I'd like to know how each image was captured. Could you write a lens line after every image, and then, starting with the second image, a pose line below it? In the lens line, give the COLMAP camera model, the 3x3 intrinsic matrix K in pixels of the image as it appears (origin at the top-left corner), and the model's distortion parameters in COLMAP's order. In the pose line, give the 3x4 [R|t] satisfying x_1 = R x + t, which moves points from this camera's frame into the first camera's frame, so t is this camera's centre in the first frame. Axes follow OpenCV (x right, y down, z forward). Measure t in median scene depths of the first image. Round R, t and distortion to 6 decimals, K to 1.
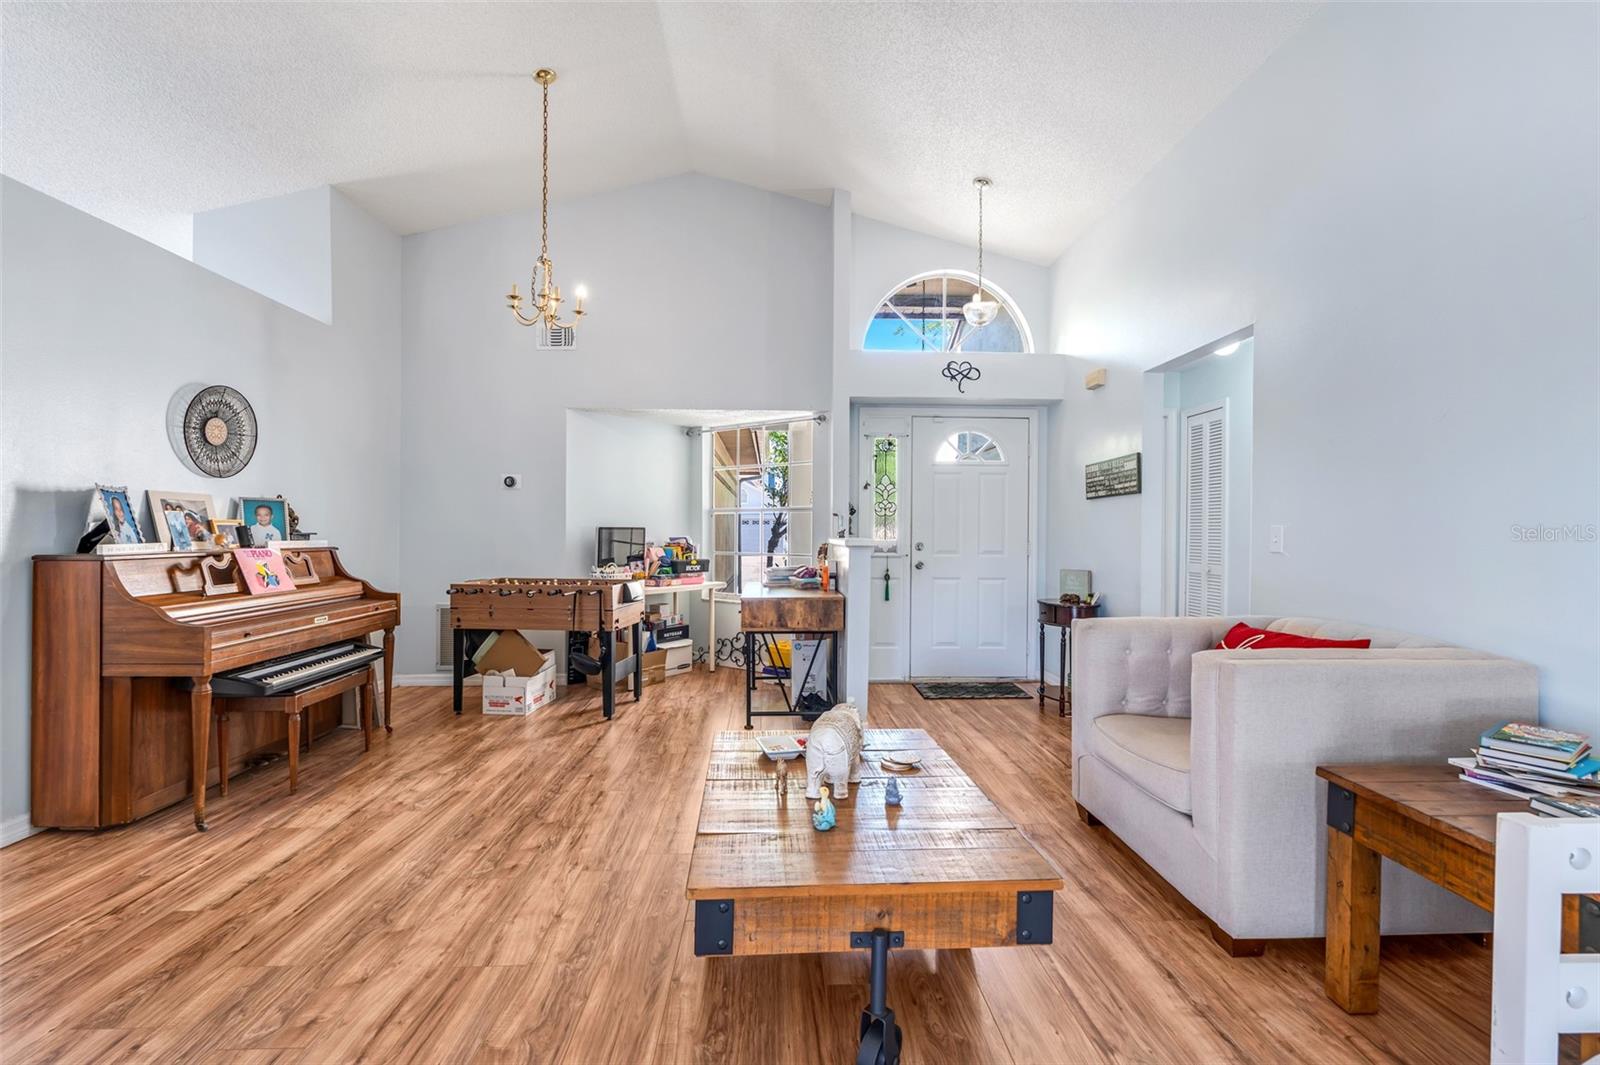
lens RADIAL K [[705.7, 0, 797.2], [0, 705.7, 527.5], [0, 0, 1]] dist [-0.000117, -0.000090]
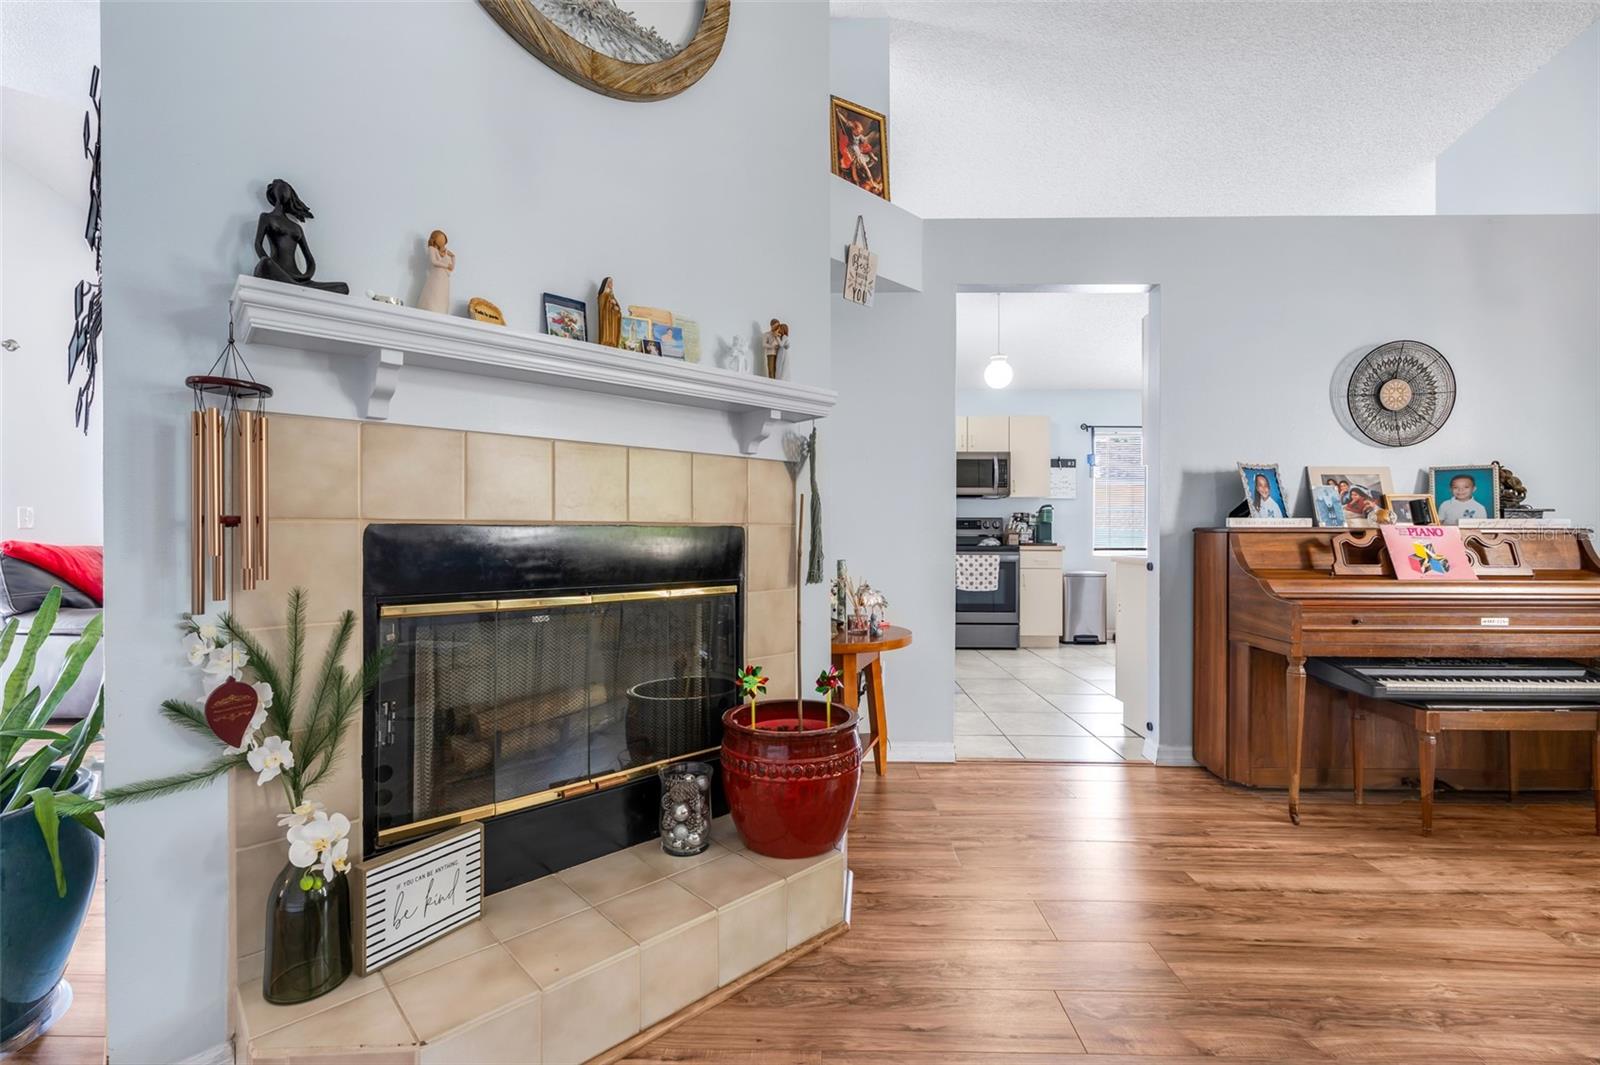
lens RADIAL K [[705.7, 0, 797.2], [0, 705.7, 527.5], [0, 0, 1]] dist [-0.000117, -0.000090]
pose [[-0.058611, -0.009608, -0.998235, 0.111181], [0.002113, 0.999950, -0.009749, 0.041886], [0.998279, -0.002680, -0.058588, 0.350359]]
